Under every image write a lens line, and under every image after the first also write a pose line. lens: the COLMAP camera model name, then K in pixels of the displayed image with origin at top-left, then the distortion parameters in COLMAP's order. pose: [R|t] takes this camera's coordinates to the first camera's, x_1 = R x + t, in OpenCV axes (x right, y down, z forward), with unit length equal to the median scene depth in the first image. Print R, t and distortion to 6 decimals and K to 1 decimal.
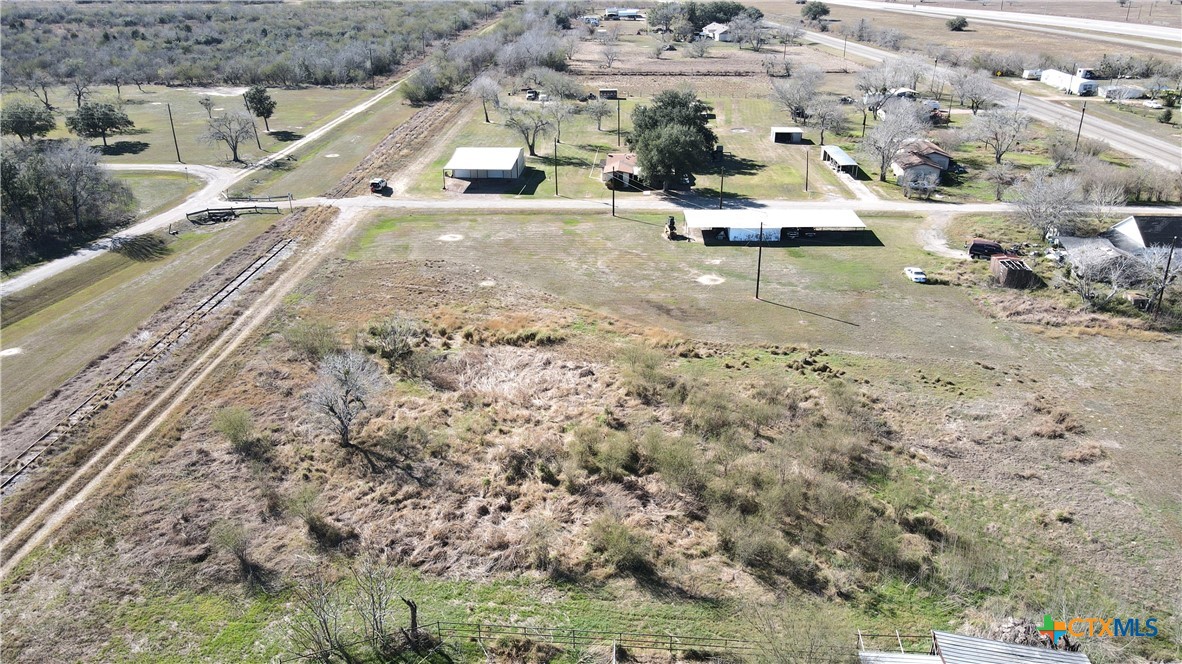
lens RADIAL K [[882.0, 0, 580.2], [0, 882.0, 345.6], [0, 0, 1]] dist [-0.002445, 0.041401]
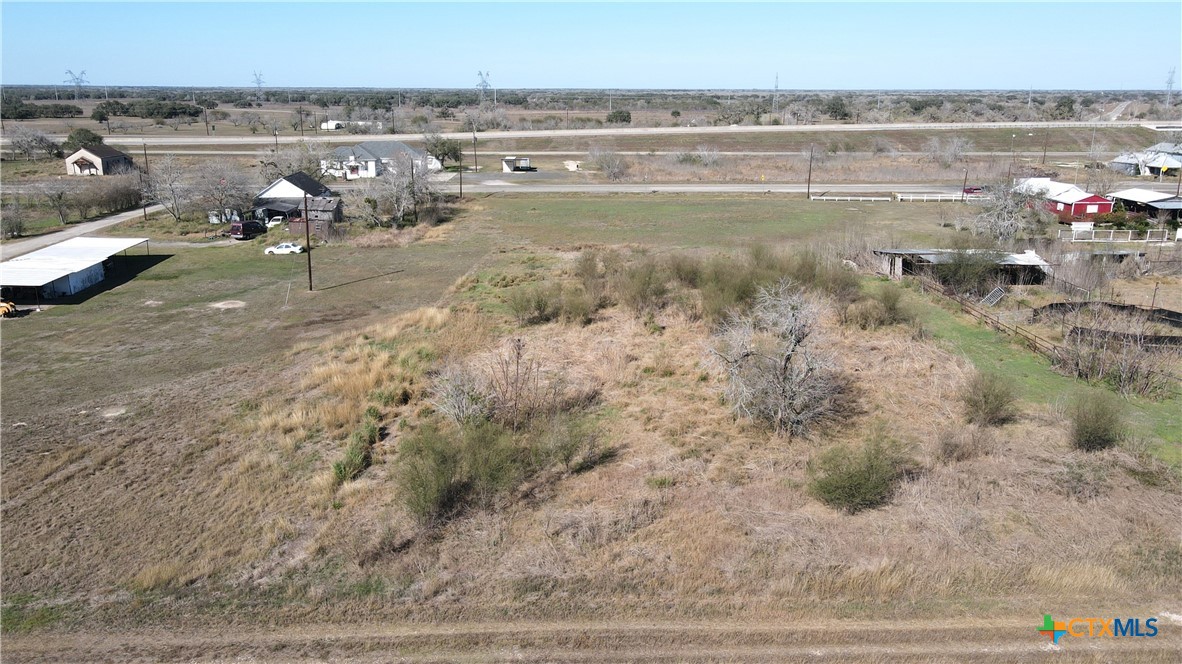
lens RADIAL K [[882.0, 0, 580.2], [0, 882.0, 345.6], [0, 0, 1]] dist [-0.002445, 0.041401]
pose [[-0.112072, -0.272046, 0.955736, -0.697249], [0.417417, 0.859936, 0.293724, -0.164418], [-0.901778, 0.431858, 0.017182, 0.894537]]
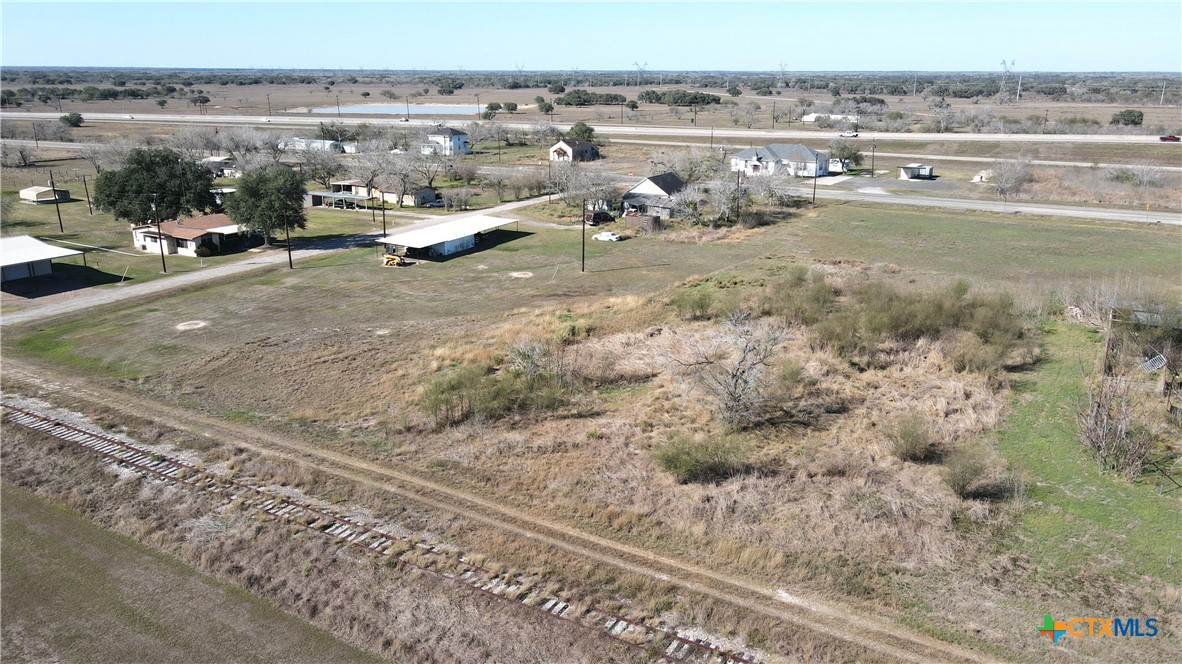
lens RADIAL K [[882.0, 0, 580.2], [0, 882.0, 345.6], [0, 0, 1]] dist [-0.002445, 0.041401]
pose [[0.457682, -0.259934, 0.850272, -0.836646], [0.371397, 0.924775, 0.082795, -0.069923], [-0.807831, 0.277895, 0.519792, 0.539198]]
